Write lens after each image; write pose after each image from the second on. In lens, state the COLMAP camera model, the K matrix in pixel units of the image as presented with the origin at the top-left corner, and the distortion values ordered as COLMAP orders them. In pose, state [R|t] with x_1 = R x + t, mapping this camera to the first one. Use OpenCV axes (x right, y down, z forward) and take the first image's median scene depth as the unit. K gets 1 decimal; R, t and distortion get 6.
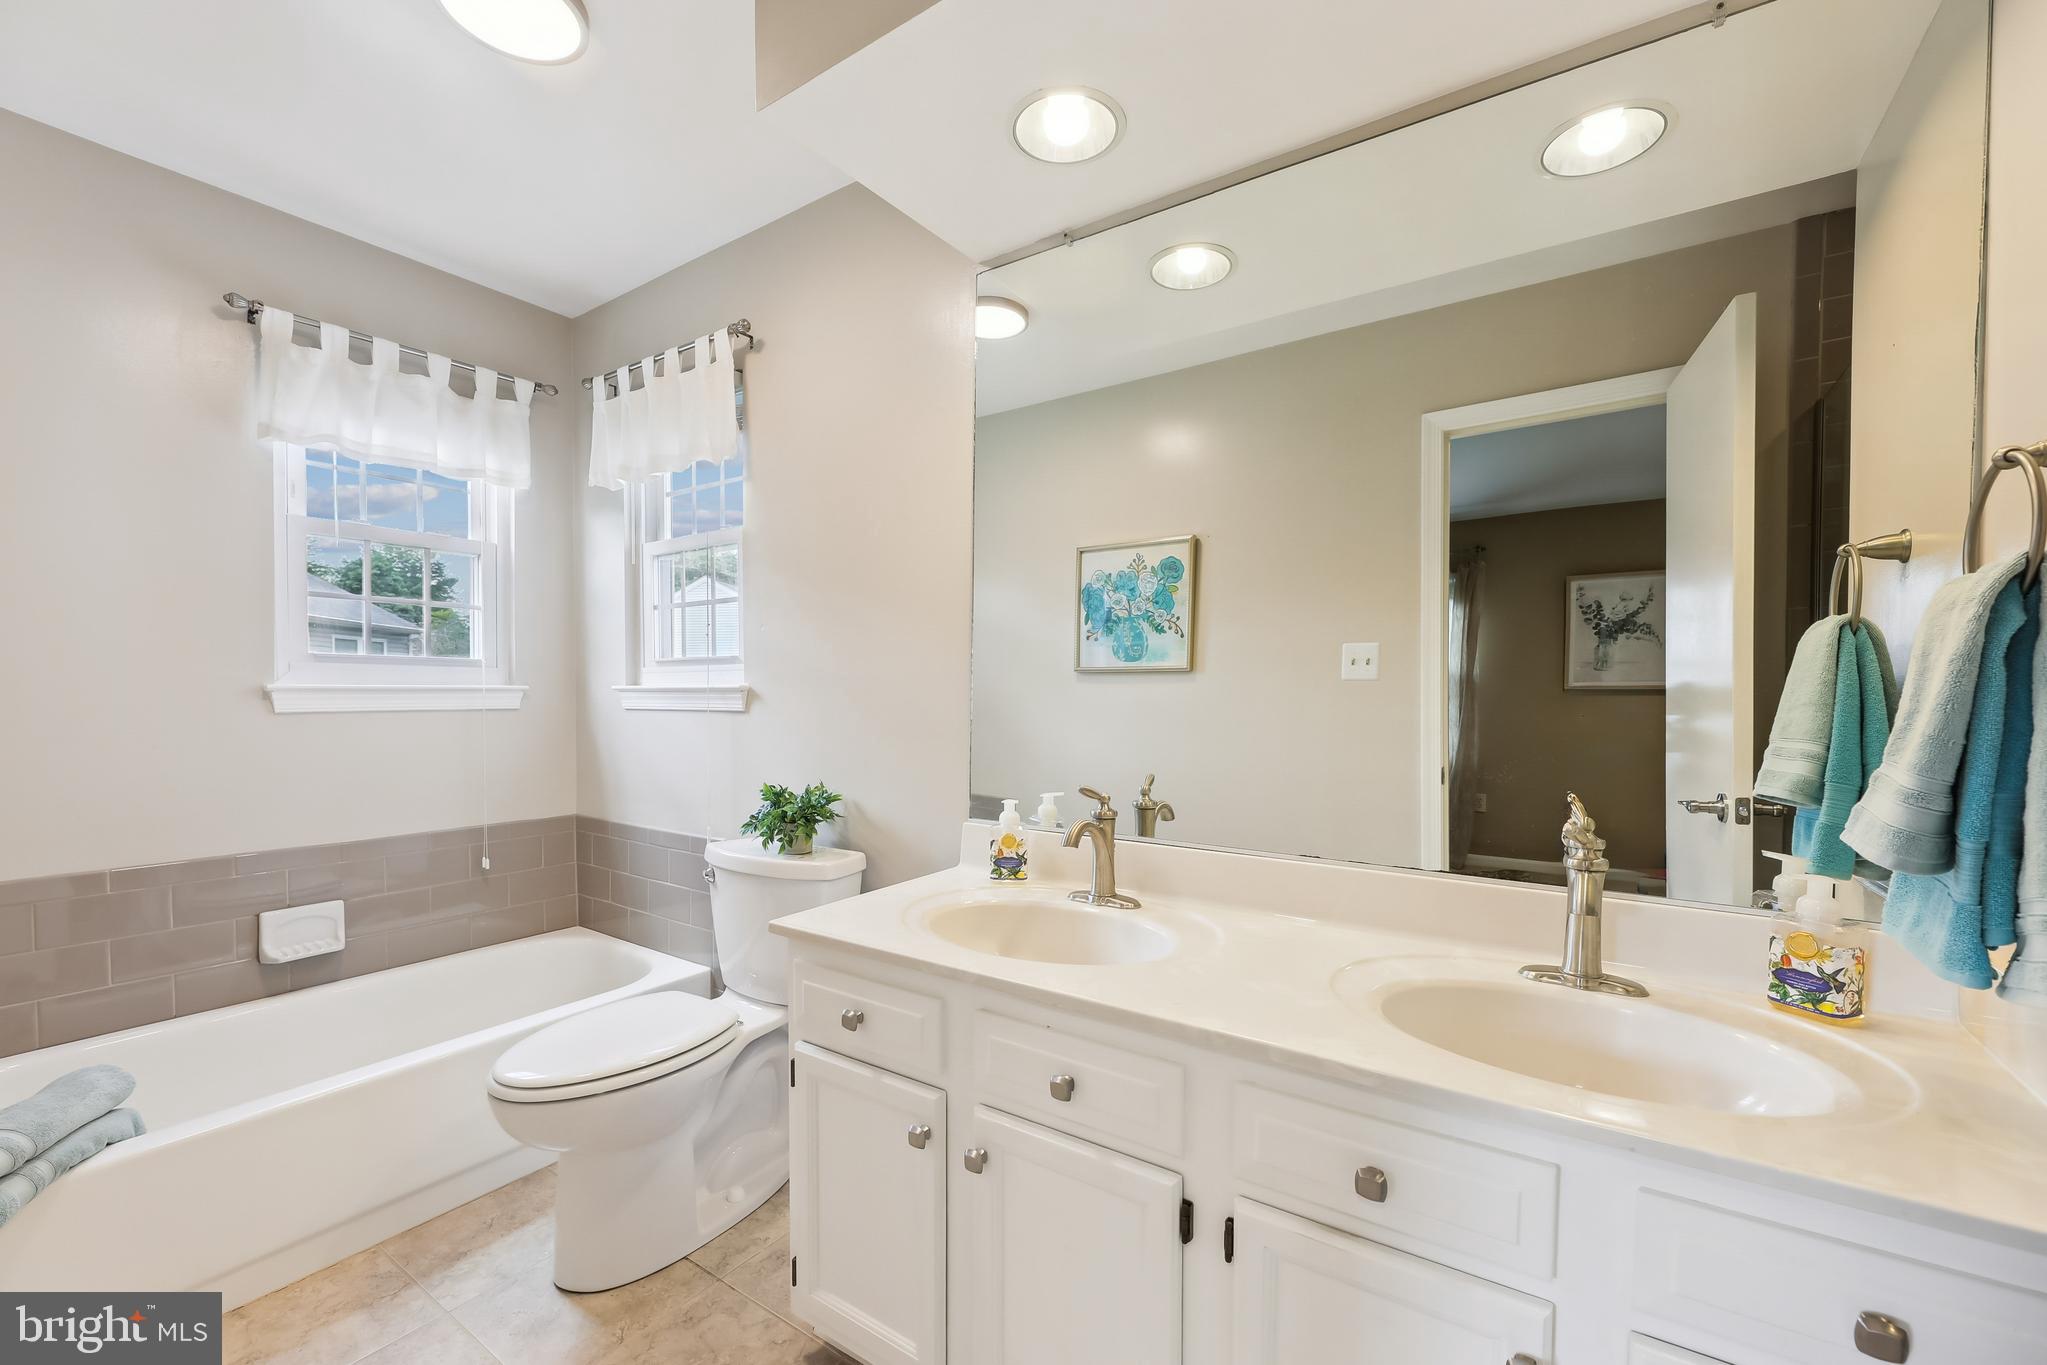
lens RADIAL K [[823.1, 0, 1033.6], [0, 823.1, 697.0], [0, 0, 1]] dist [0.001281, 0.000398]
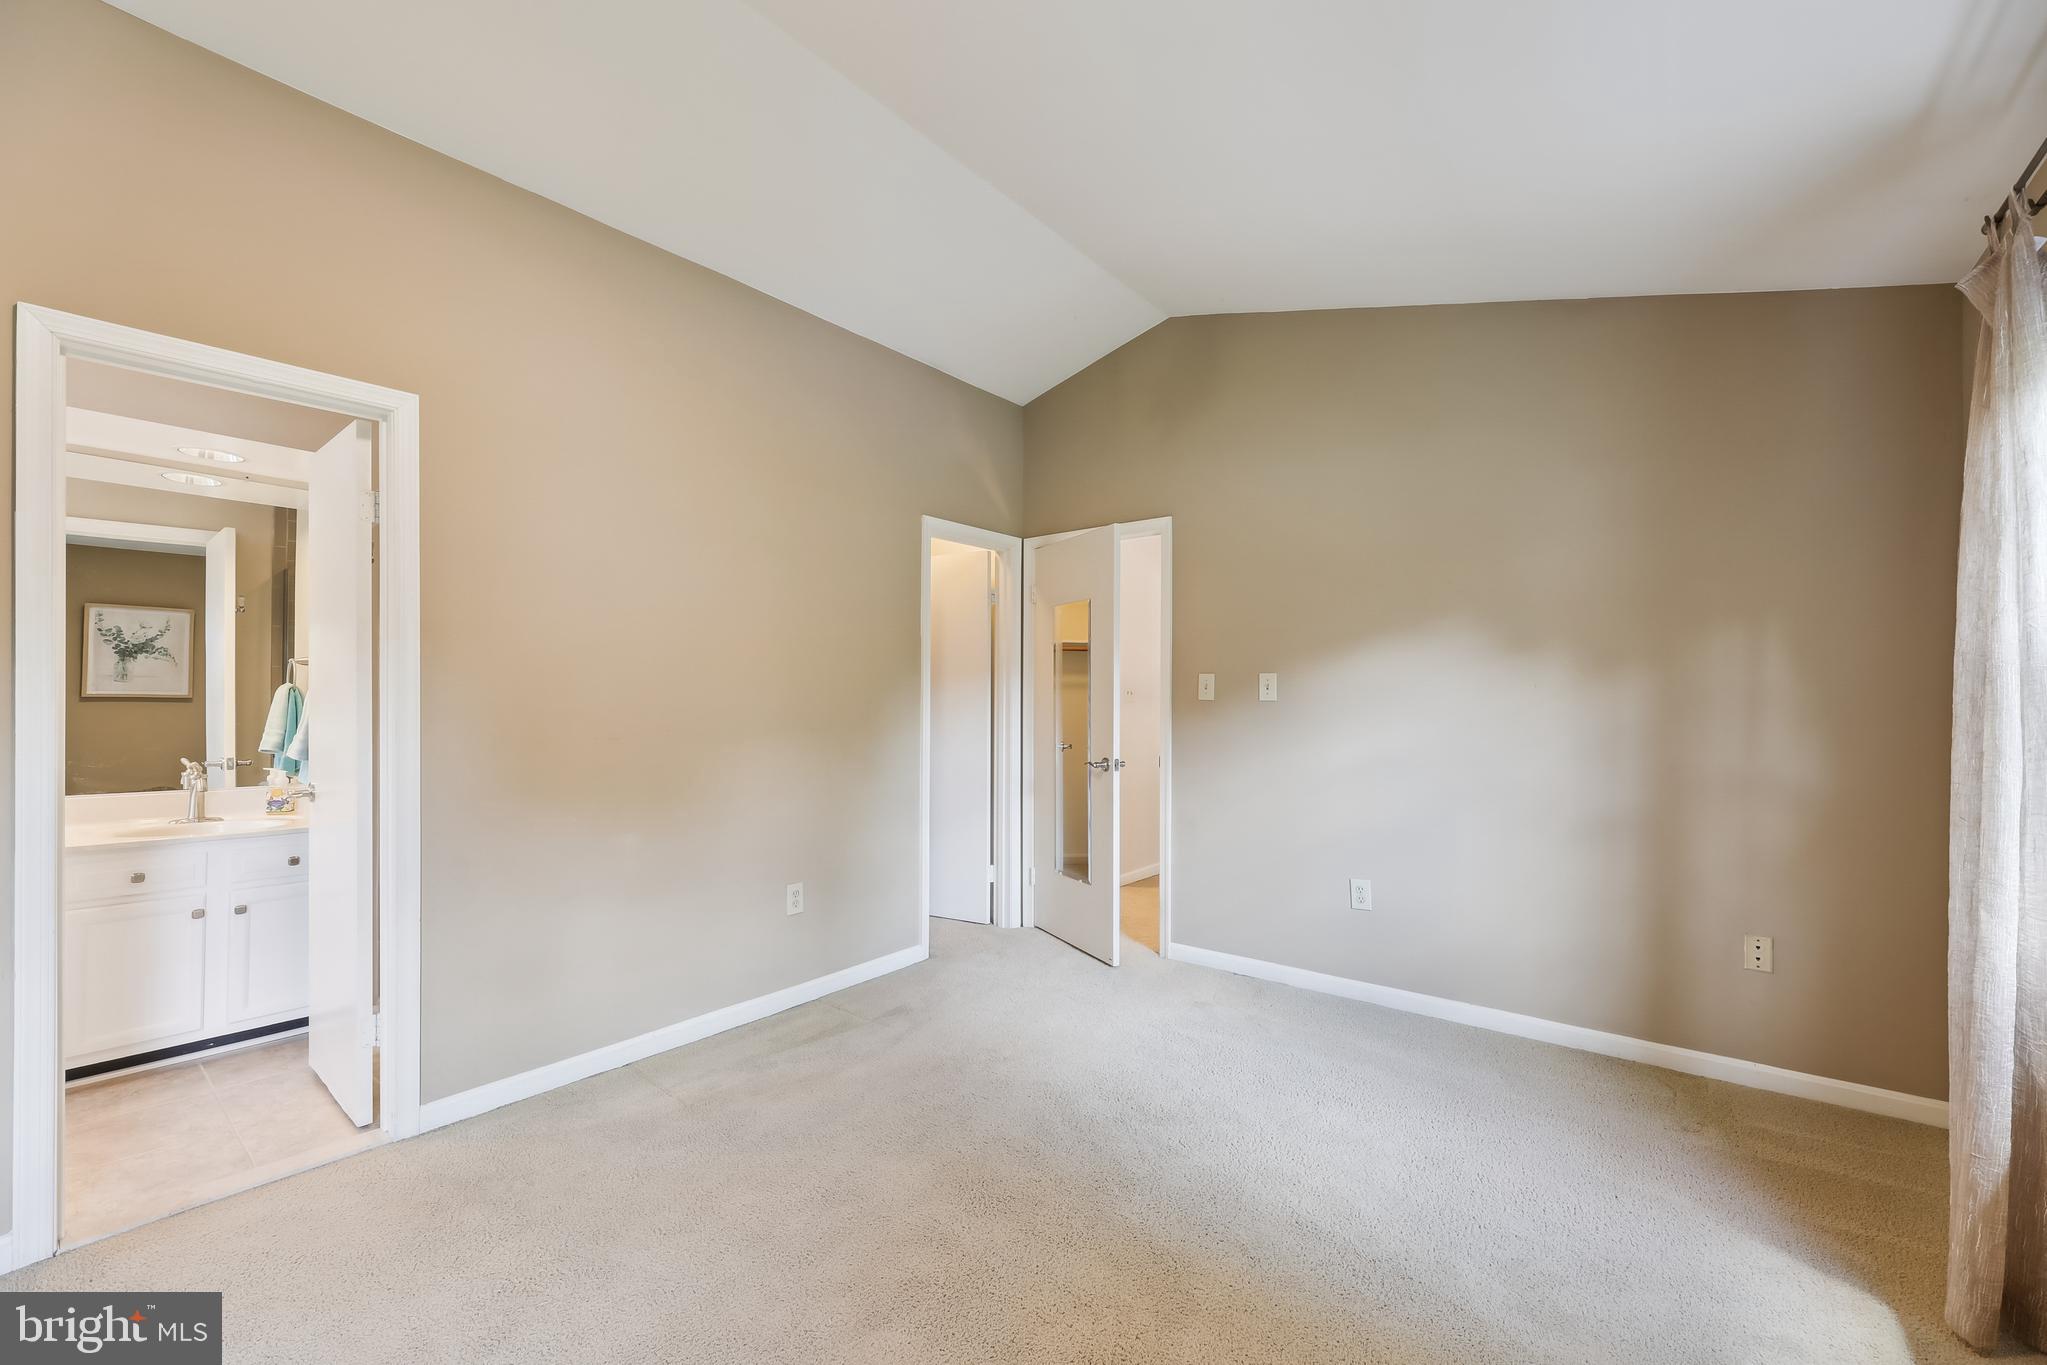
lens RADIAL K [[823.1, 0, 1032.0], [0, 823.1, 688.4], [0, 0, 1]] dist [0.001281, 0.000398]
pose [[0.082076, -0.001091, 0.996625, -0.467040], [0.000659, 0.999999, 0.001041, -0.023348], [-0.996626, 0.000571, 0.082076, -0.506252]]
